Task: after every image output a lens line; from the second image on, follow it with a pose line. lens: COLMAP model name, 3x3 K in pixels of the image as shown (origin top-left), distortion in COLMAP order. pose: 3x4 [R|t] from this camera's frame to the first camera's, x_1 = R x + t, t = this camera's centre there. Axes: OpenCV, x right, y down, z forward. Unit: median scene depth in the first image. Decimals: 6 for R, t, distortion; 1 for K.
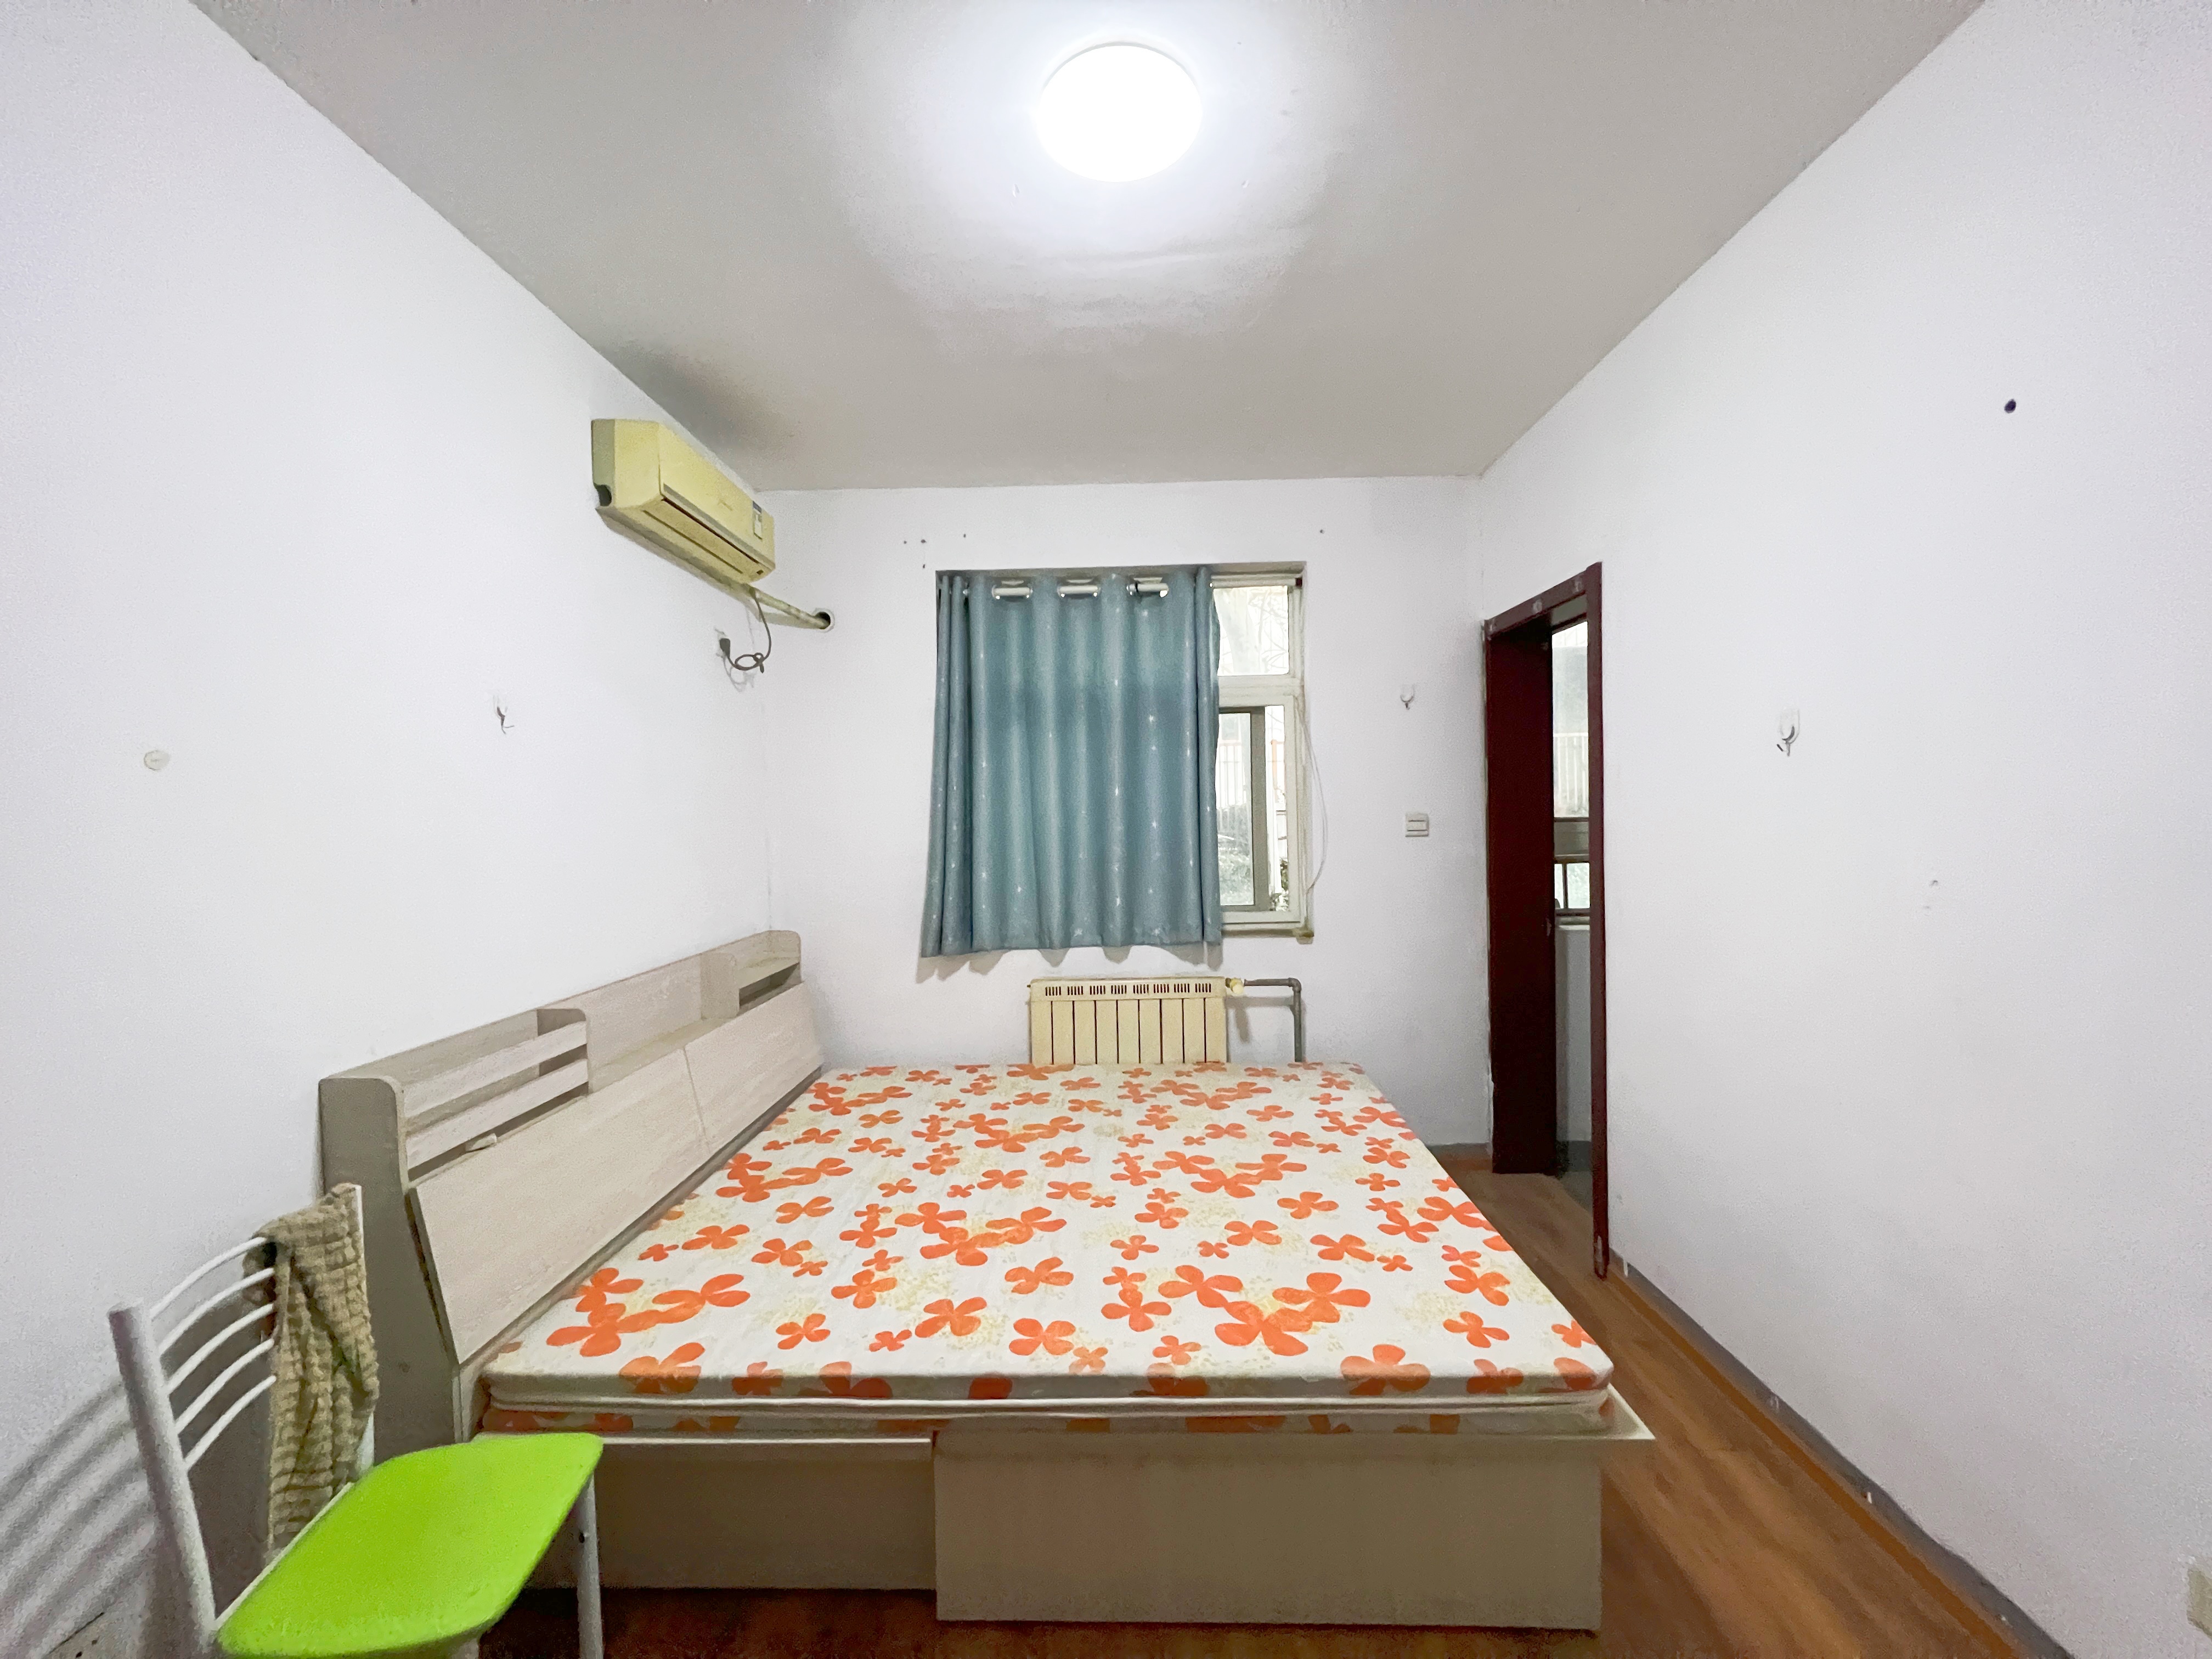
lens RADIAL K [[881.4, 0, 1115.1], [0, 881.4, 833.4], [0, 0, 1]] dist [0.001393, 0.000099]
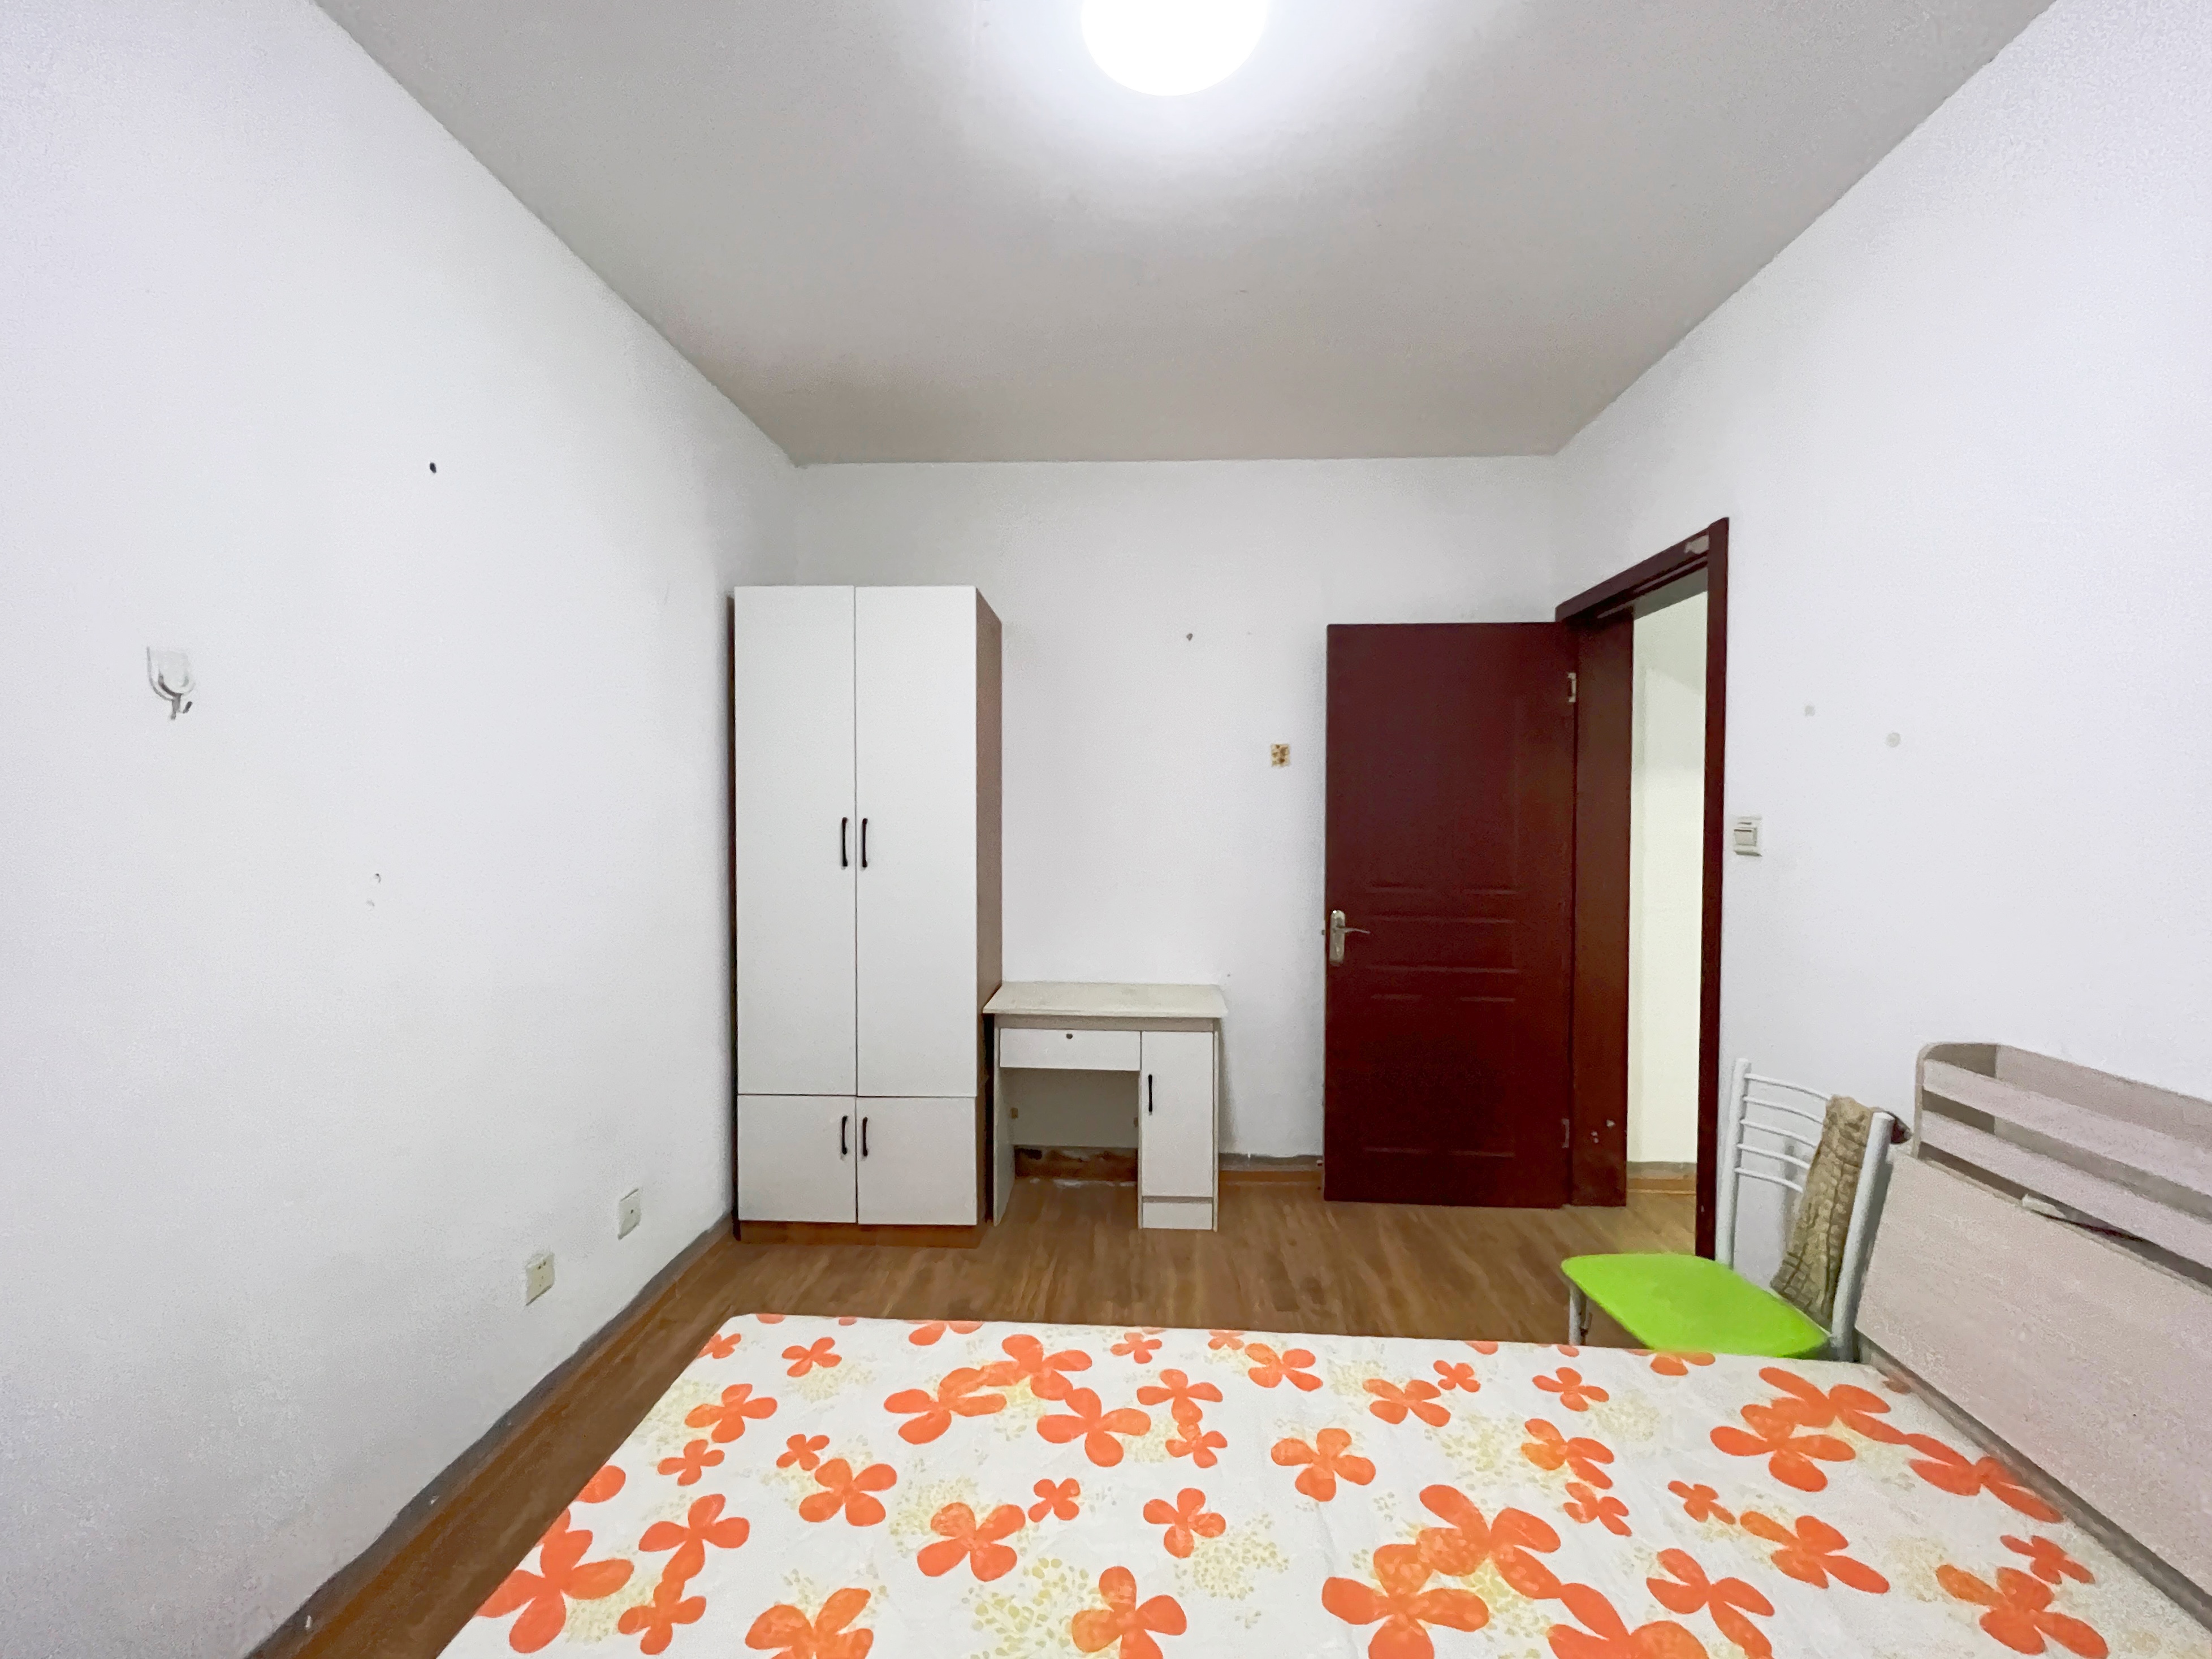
lens RADIAL K [[881.4, 0, 1114.6], [0, 881.4, 830.5], [0, 0, 1]] dist [0.001393, 0.000099]
pose [[-0.999048, 0.018845, 0.039336, 0.040964], [0.020639, 0.998741, 0.045710, -0.022195], [-0.038425, 0.046479, -0.998180, 1.745704]]
